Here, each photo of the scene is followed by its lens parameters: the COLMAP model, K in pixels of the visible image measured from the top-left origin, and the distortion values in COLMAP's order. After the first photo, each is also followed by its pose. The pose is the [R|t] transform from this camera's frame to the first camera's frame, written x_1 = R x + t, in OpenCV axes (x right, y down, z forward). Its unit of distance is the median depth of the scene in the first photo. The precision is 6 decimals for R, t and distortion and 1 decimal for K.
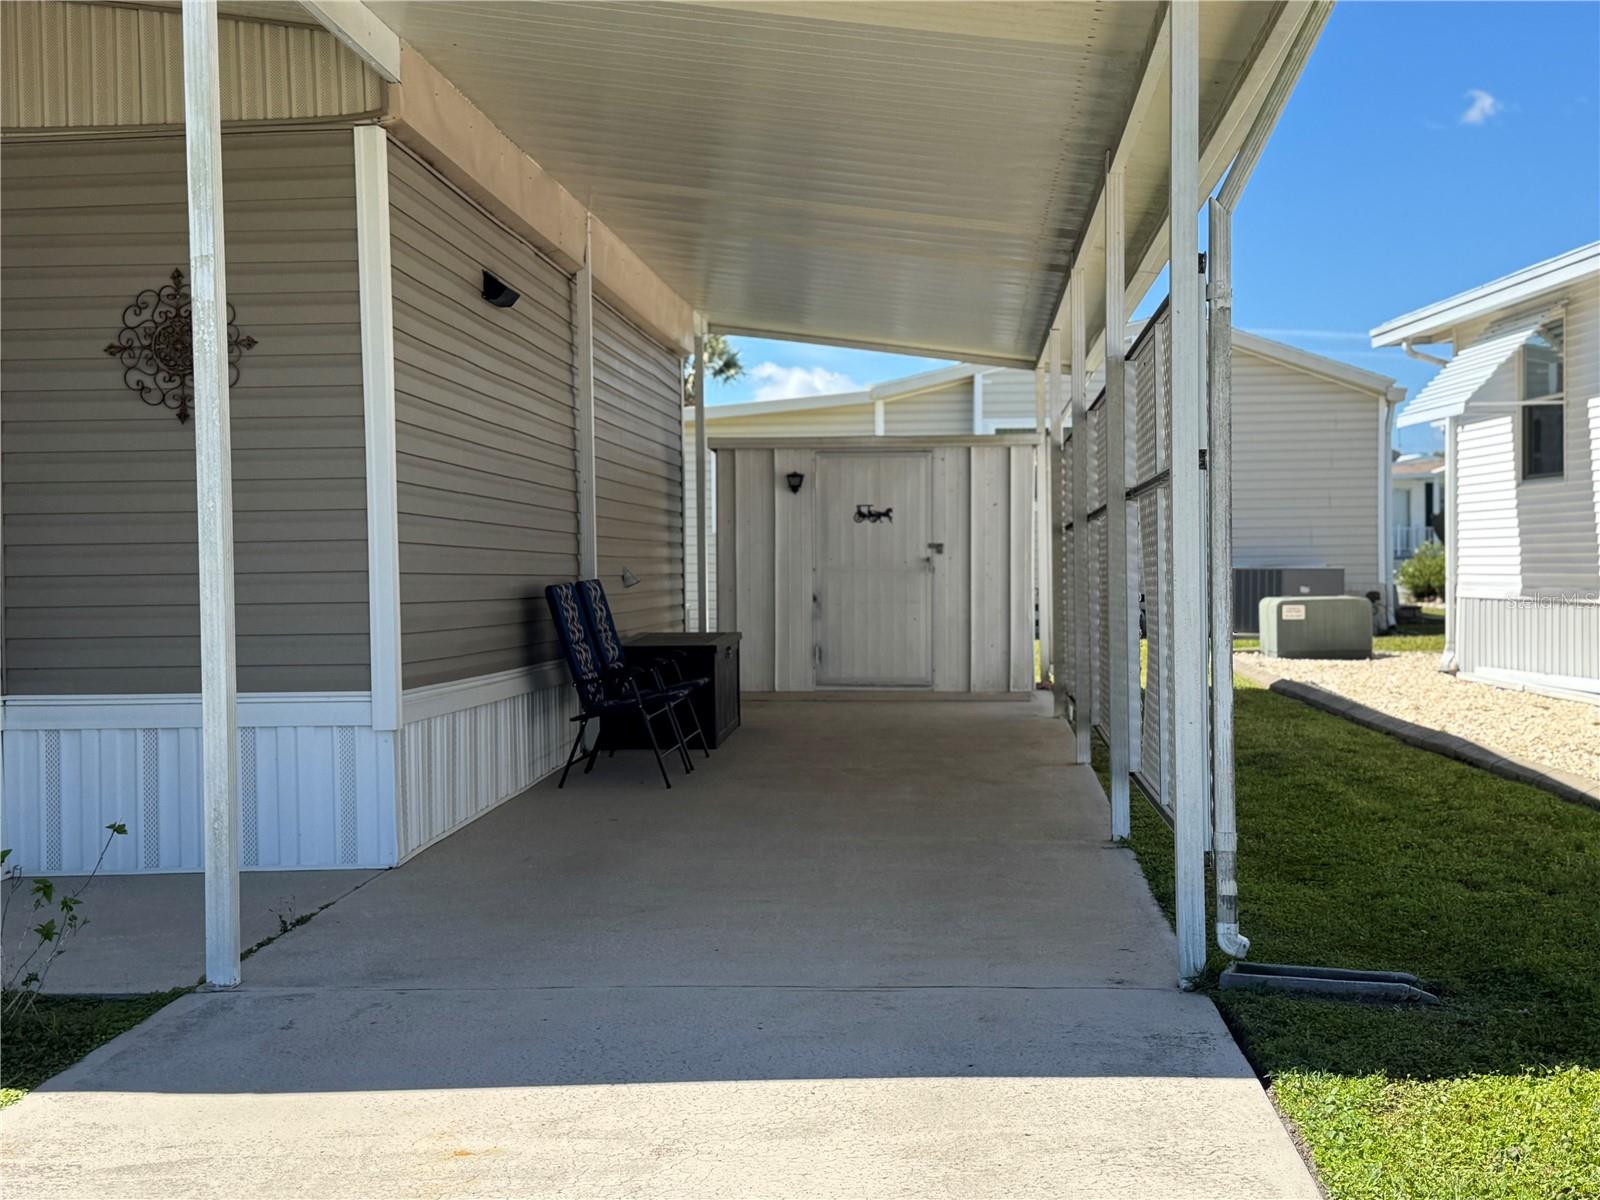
lens RADIAL K [[2012.3, 0, 796.1], [0, 2012.3, 608.7], [0, 0, 1]] dist [0.125744, 0.014932]
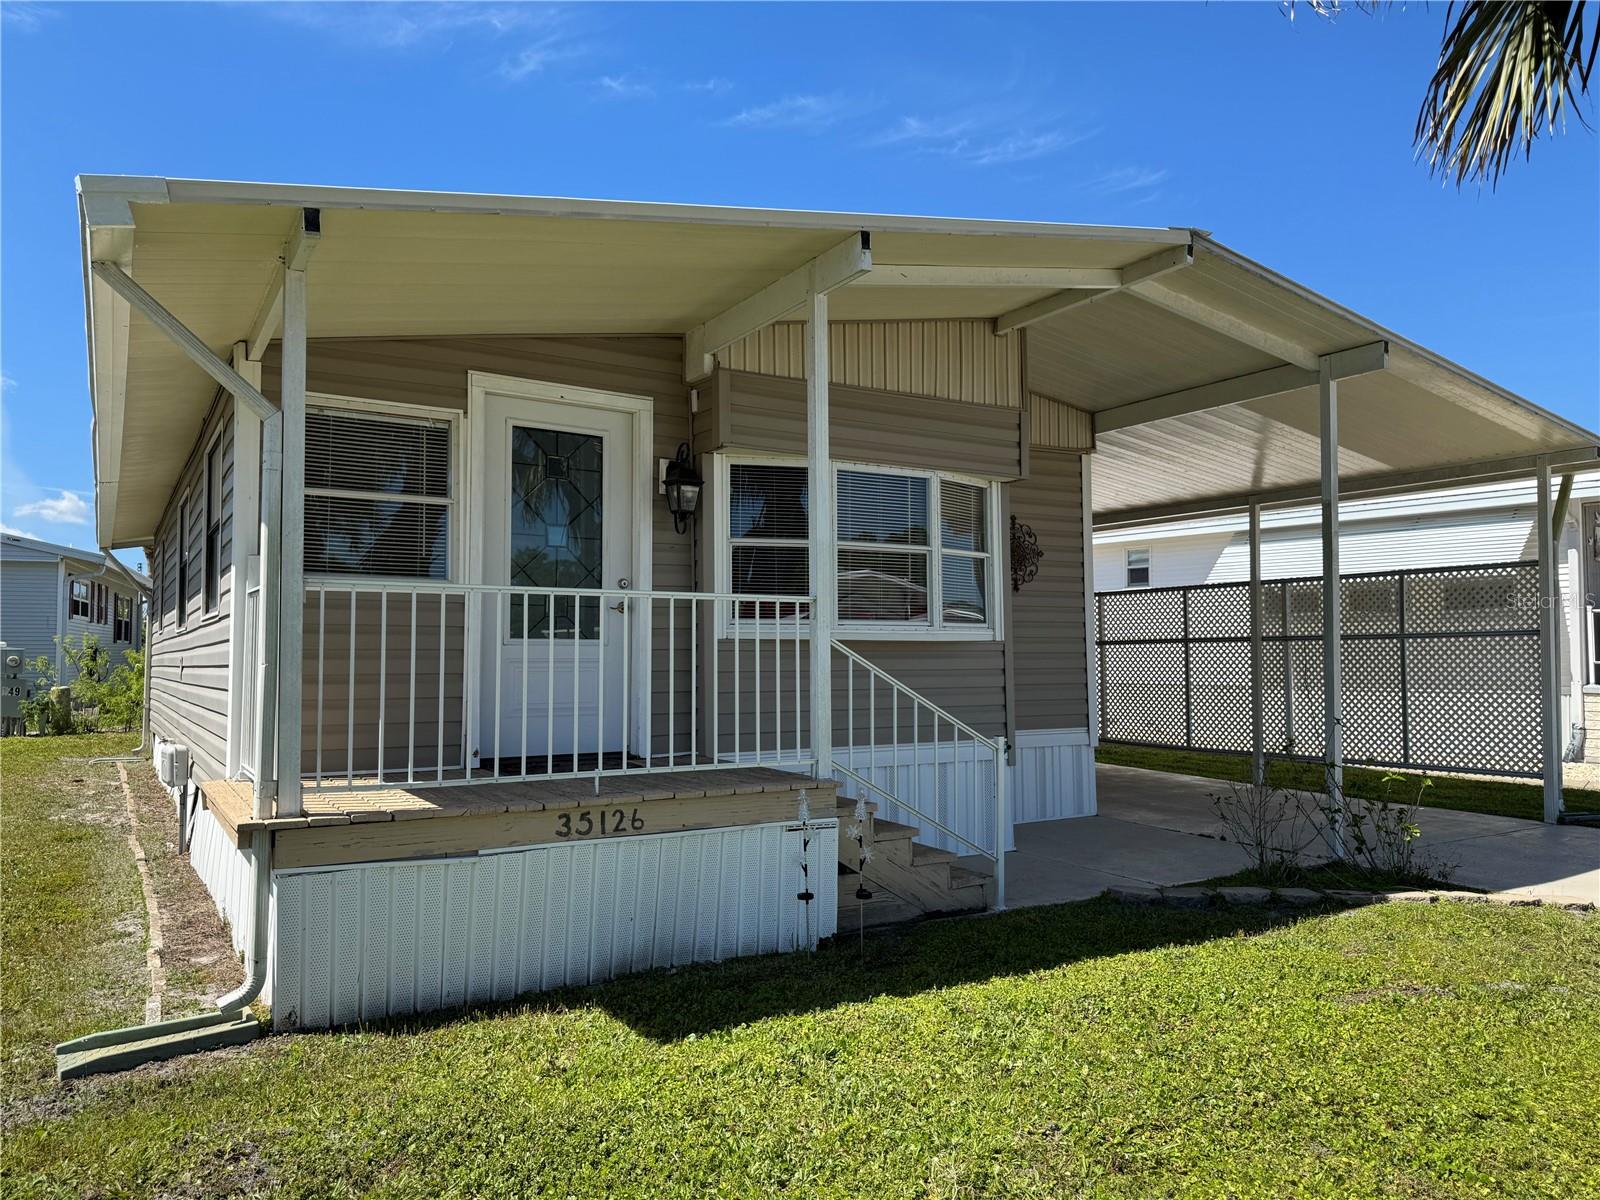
lens RADIAL K [[1118.8, 0, 796.6], [0, 1118.8, 603.3], [0, 0, 1]] dist [0.095567, -0.139190]
pose [[0.802678, 0.040800, 0.595016, -0.746509], [-0.000074, 0.997664, -0.068310, -0.004134], [-0.596413, 0.054787, 0.800806, 0.172806]]
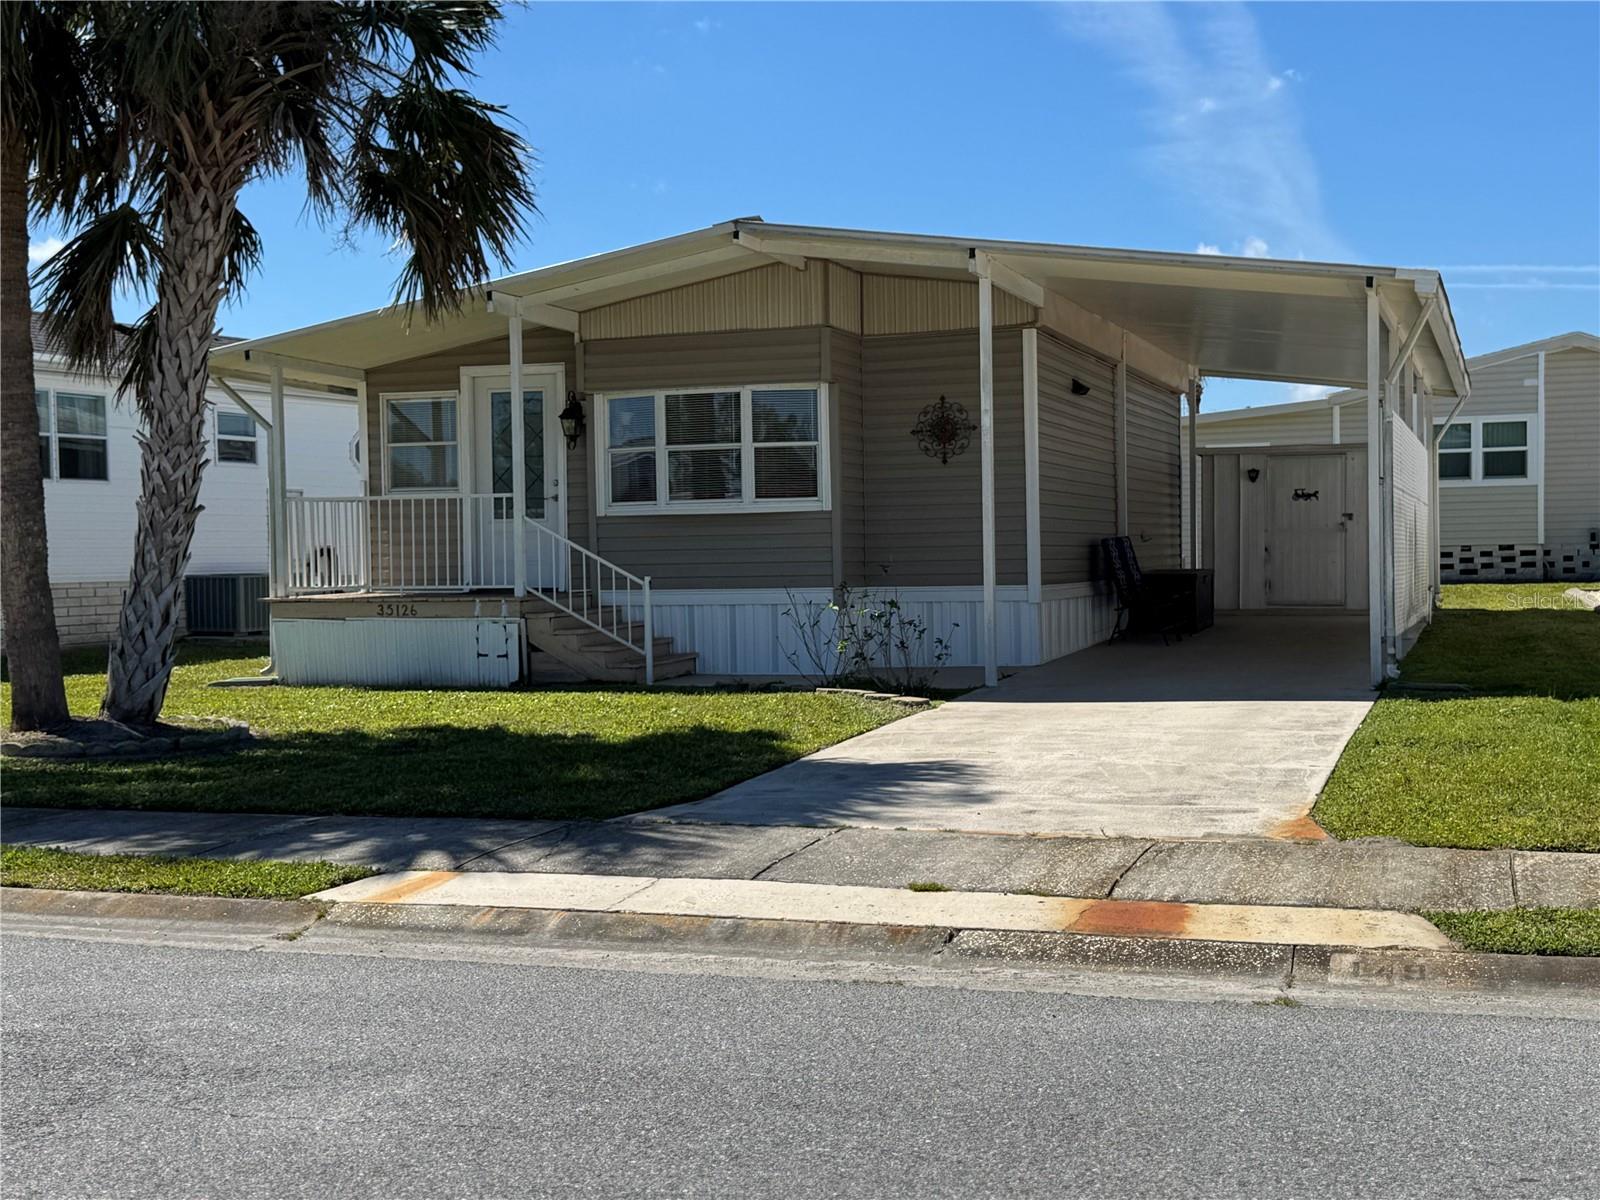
lens RADIAL K [[2012.3, 0, 796.1], [0, 2012.3, 608.7], [0, 0, 1]] dist [0.125744, 0.014932]
pose [[0.968589, 0.002815, -0.248651, 0.060070], [0.000715, 0.999900, 0.014109, 0.023555], [0.248666, -0.013844, 0.968490, -0.784727]]
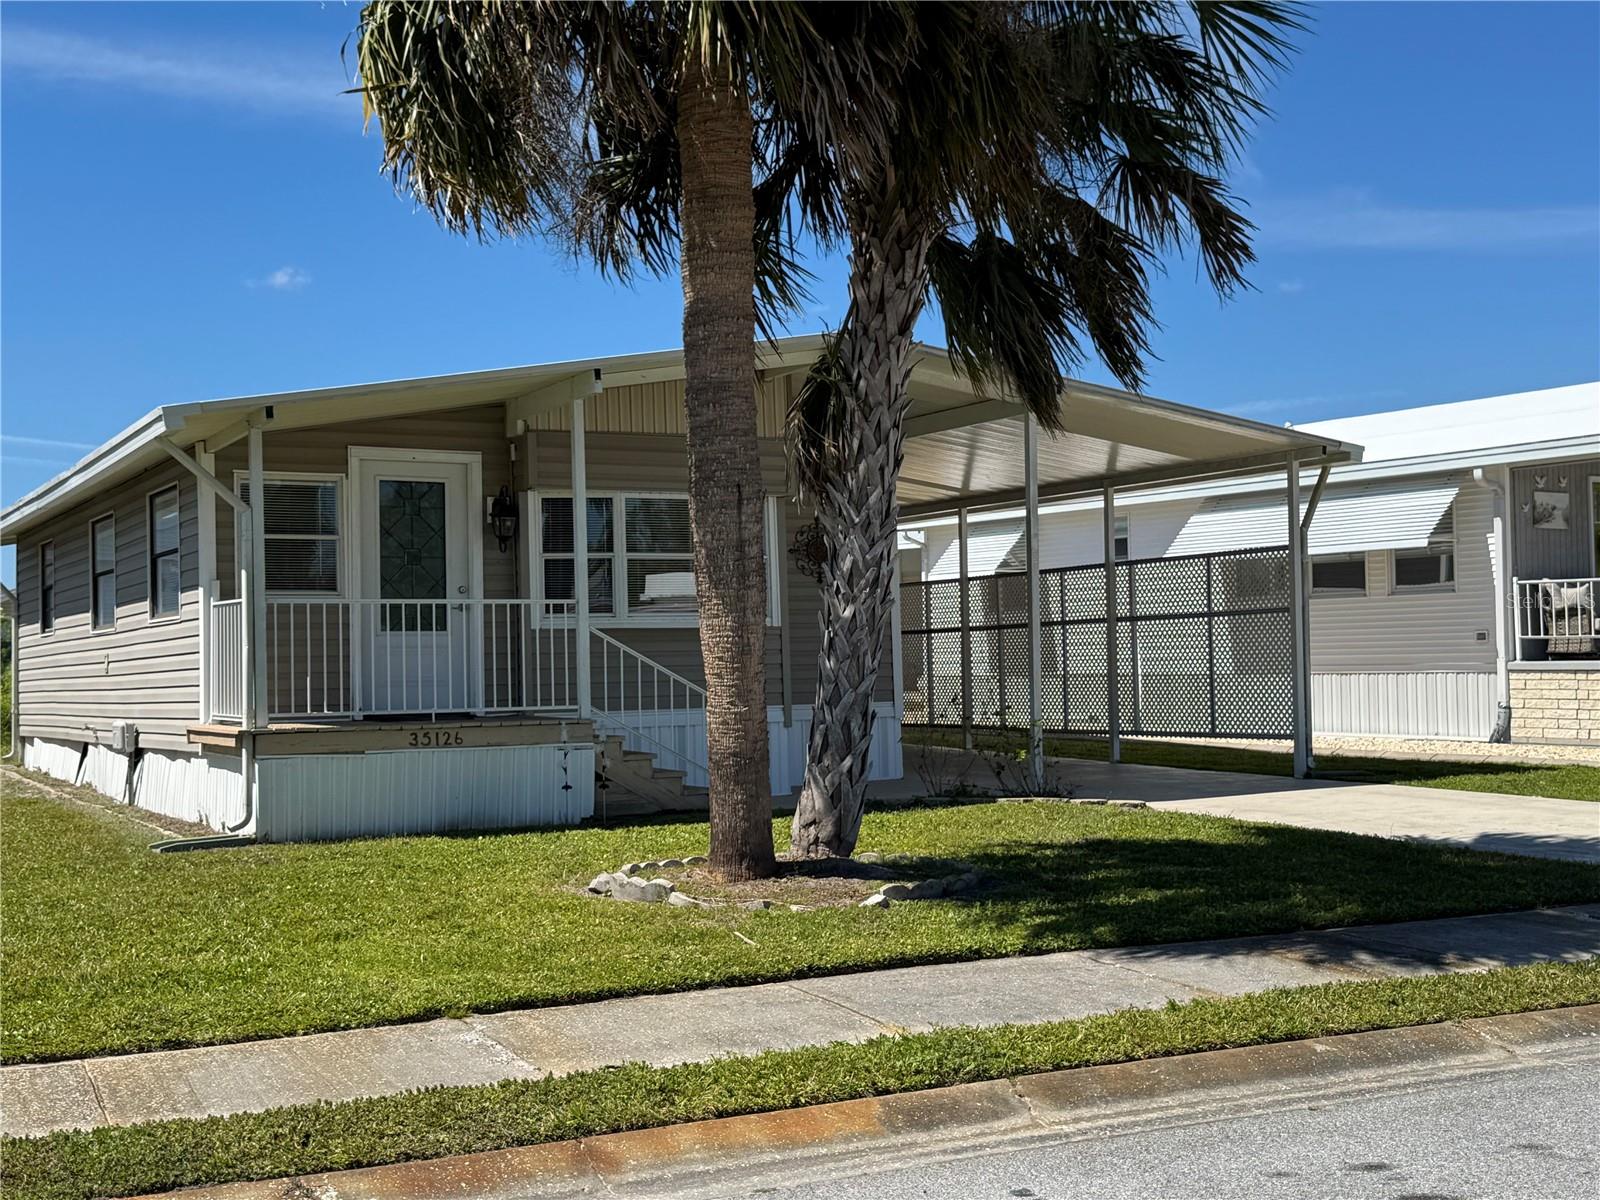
lens RADIAL K [[2012.3, 0, 796.1], [0, 2012.3, 608.7], [0, 0, 1]] dist [0.125744, 0.014932]
pose [[0.834179, 0.012678, 0.551348, -1.037959], [0.017737, 0.998602, -0.049798, 0.031349], [-0.551208, 0.051320, 0.832788, -0.562858]]
